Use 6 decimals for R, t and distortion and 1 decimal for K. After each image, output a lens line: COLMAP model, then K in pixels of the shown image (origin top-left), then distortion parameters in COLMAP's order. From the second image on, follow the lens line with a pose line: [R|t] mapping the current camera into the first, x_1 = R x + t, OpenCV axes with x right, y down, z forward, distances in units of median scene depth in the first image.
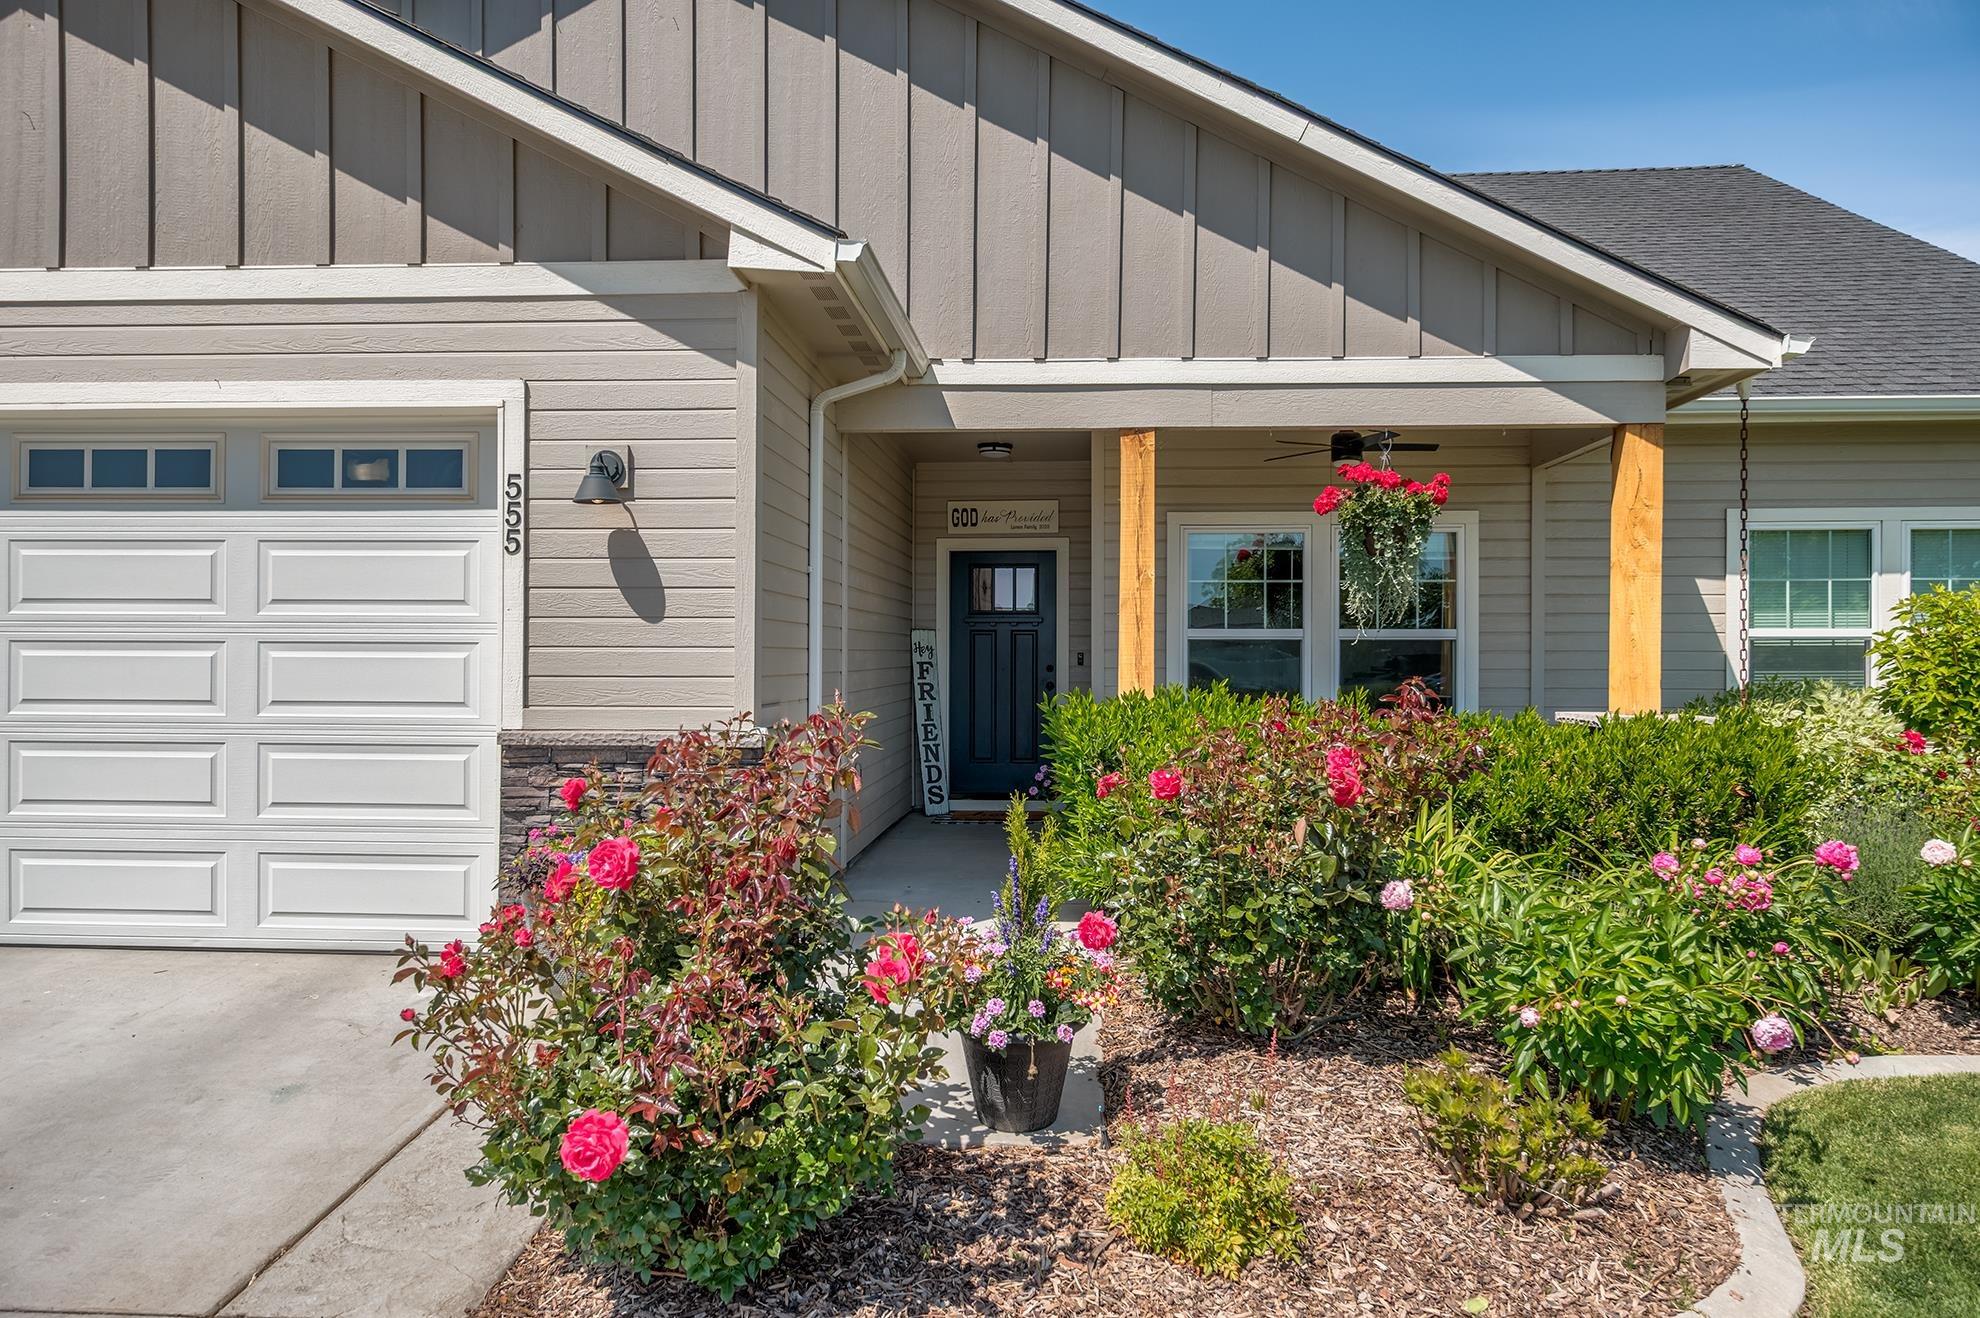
lens RADIAL K [[1356.5, 0, 990.0], [0, 1356.5, 659.0], [0, 0, 1]] dist [-0.000066, -0.000398]
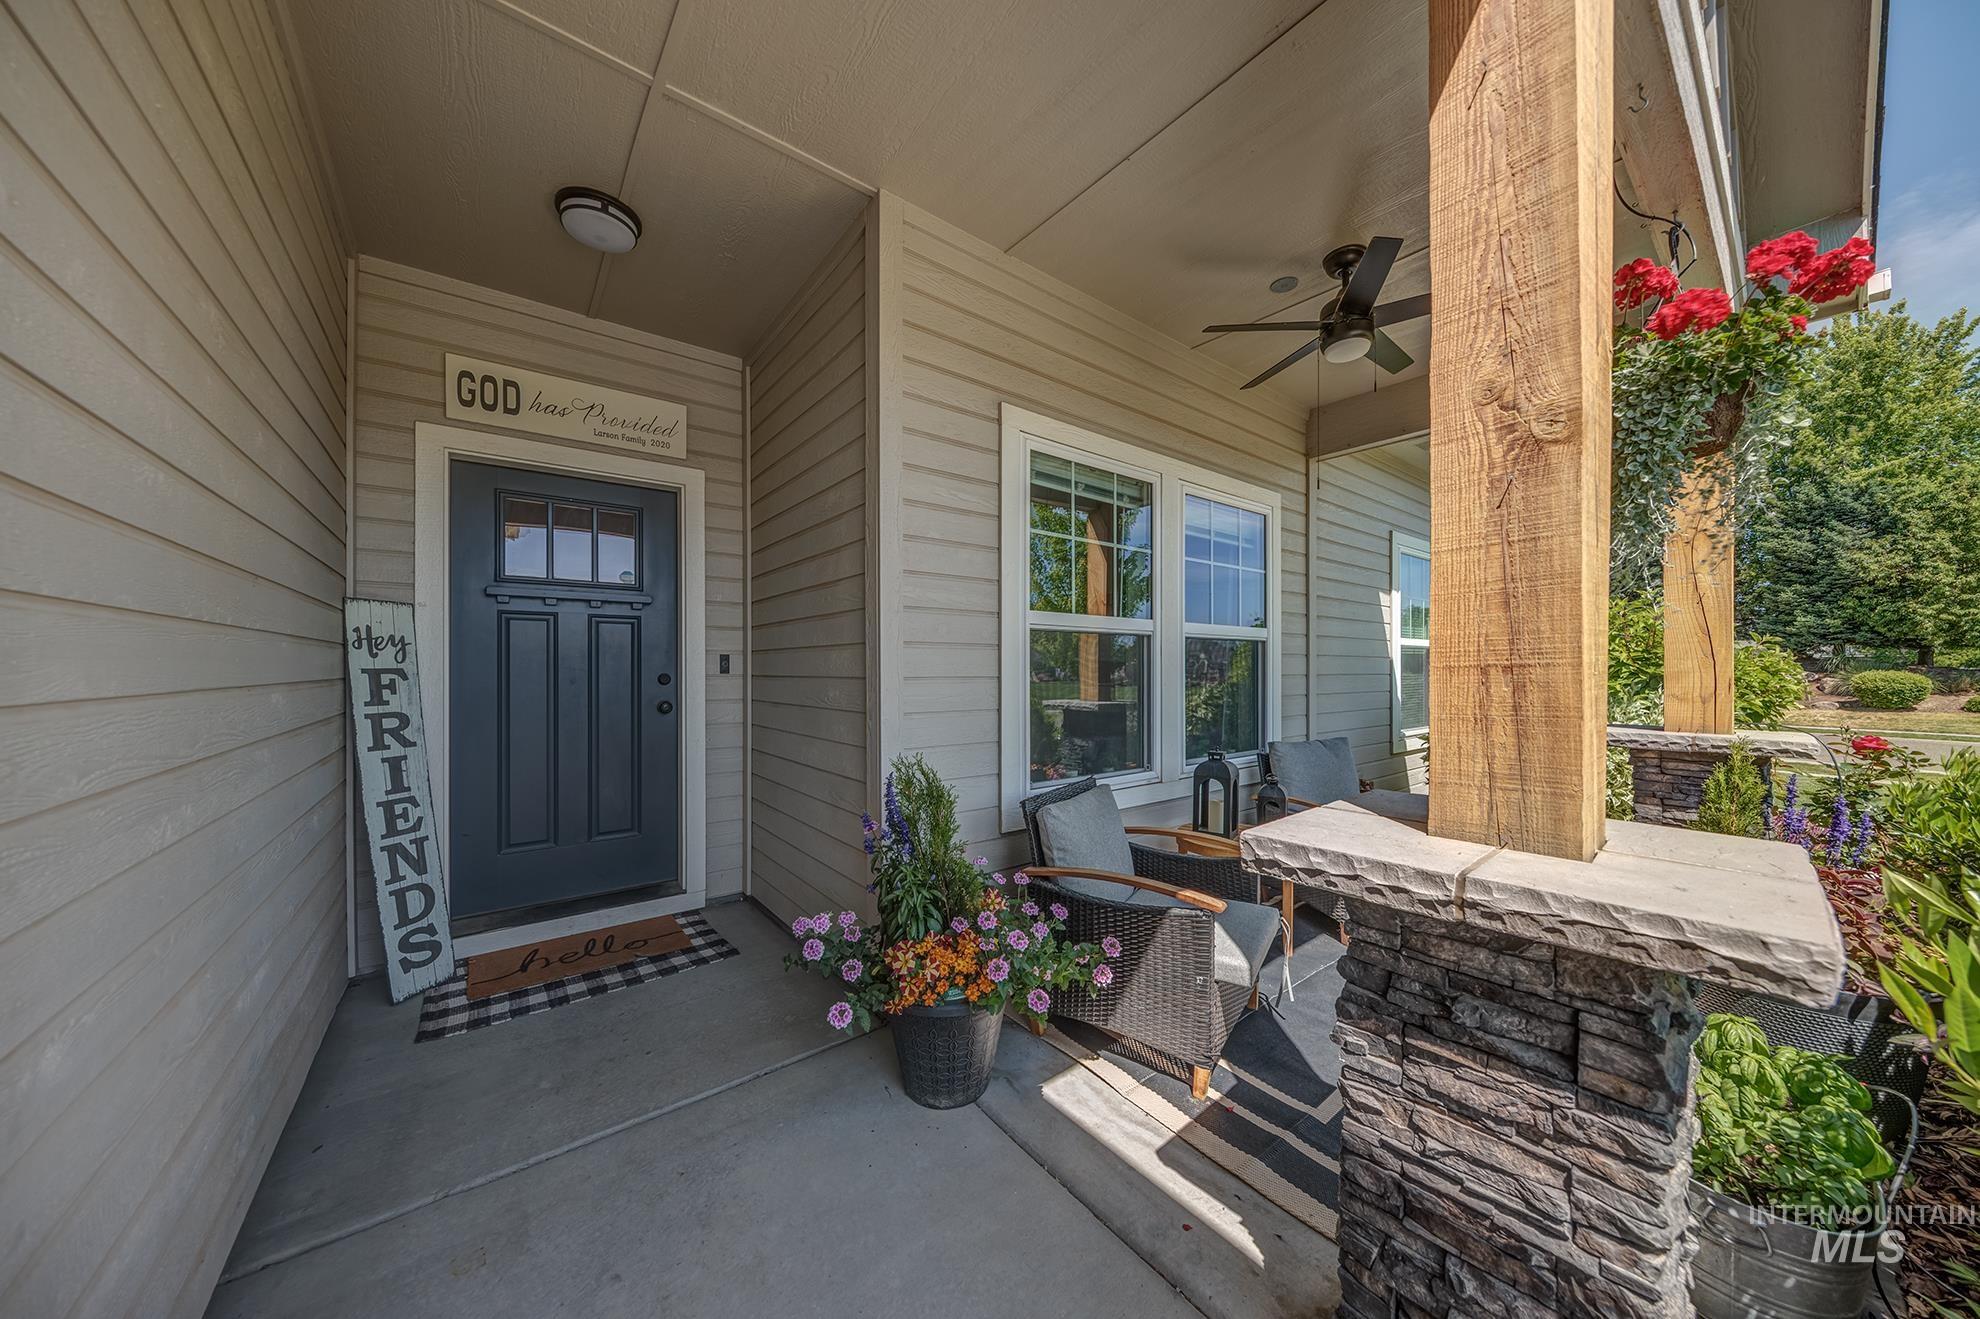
lens RADIAL K [[658.2, 0, 1020.8], [0, 658.2, 671.8], [0, 0, 1]] dist [-0.000996, -0.000088]
pose [[0.725315, -0.002686, 0.688412, -0.045205], [0.003140, 0.999995, 0.000593, 0.003695], [-0.688410, 0.001732, 0.725320, 0.681059]]
